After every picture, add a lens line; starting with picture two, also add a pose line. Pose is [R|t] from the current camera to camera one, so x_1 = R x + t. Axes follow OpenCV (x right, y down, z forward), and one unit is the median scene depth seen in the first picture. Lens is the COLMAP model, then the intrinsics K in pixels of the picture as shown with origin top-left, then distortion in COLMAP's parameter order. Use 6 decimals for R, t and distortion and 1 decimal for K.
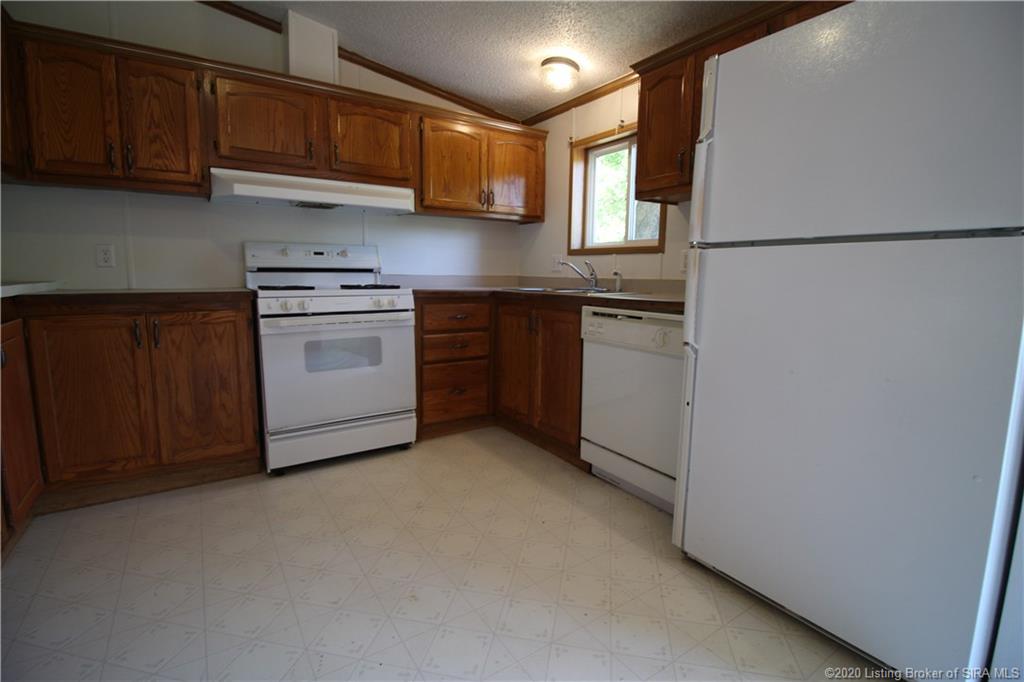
lens RADIAL K [[473.3, 0, 516.4], [0, 473.3, 341.2], [0, 0, 1]] dist [0.000776, -0.015189]
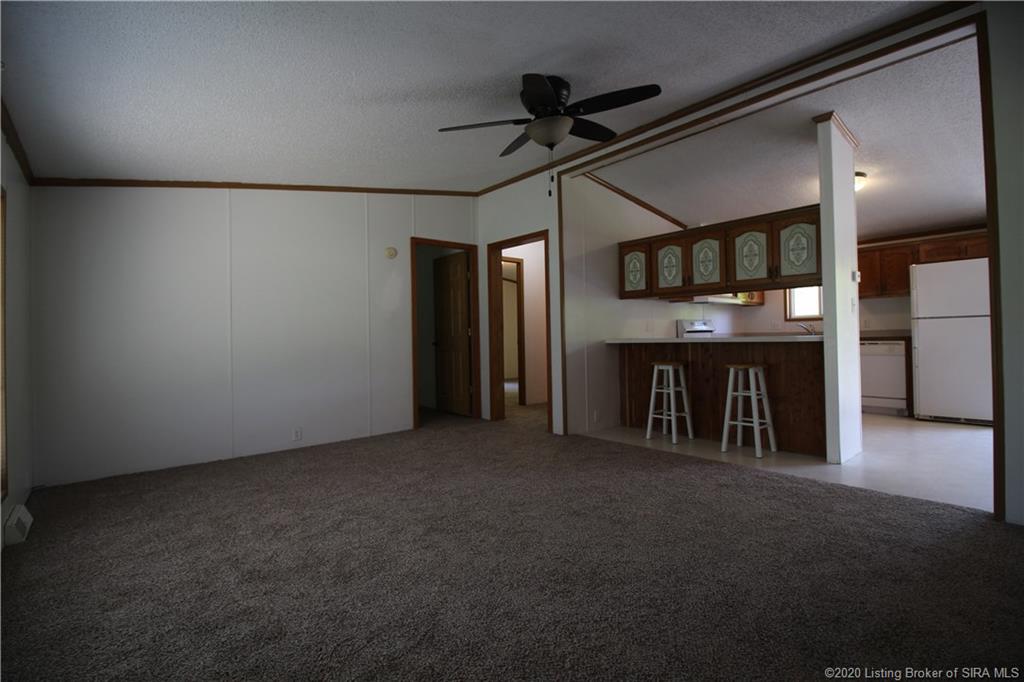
lens RADIAL K [[473.3, 0, 516.4], [0, 473.3, 341.2], [0, 0, 1]] dist [0.000776, -0.015189]
pose [[0.989697, -0.033979, 0.139090, -1.352964], [0.052228, 0.990172, -0.129734, 0.111896], [-0.133314, 0.135662, 0.981745, -0.870928]]
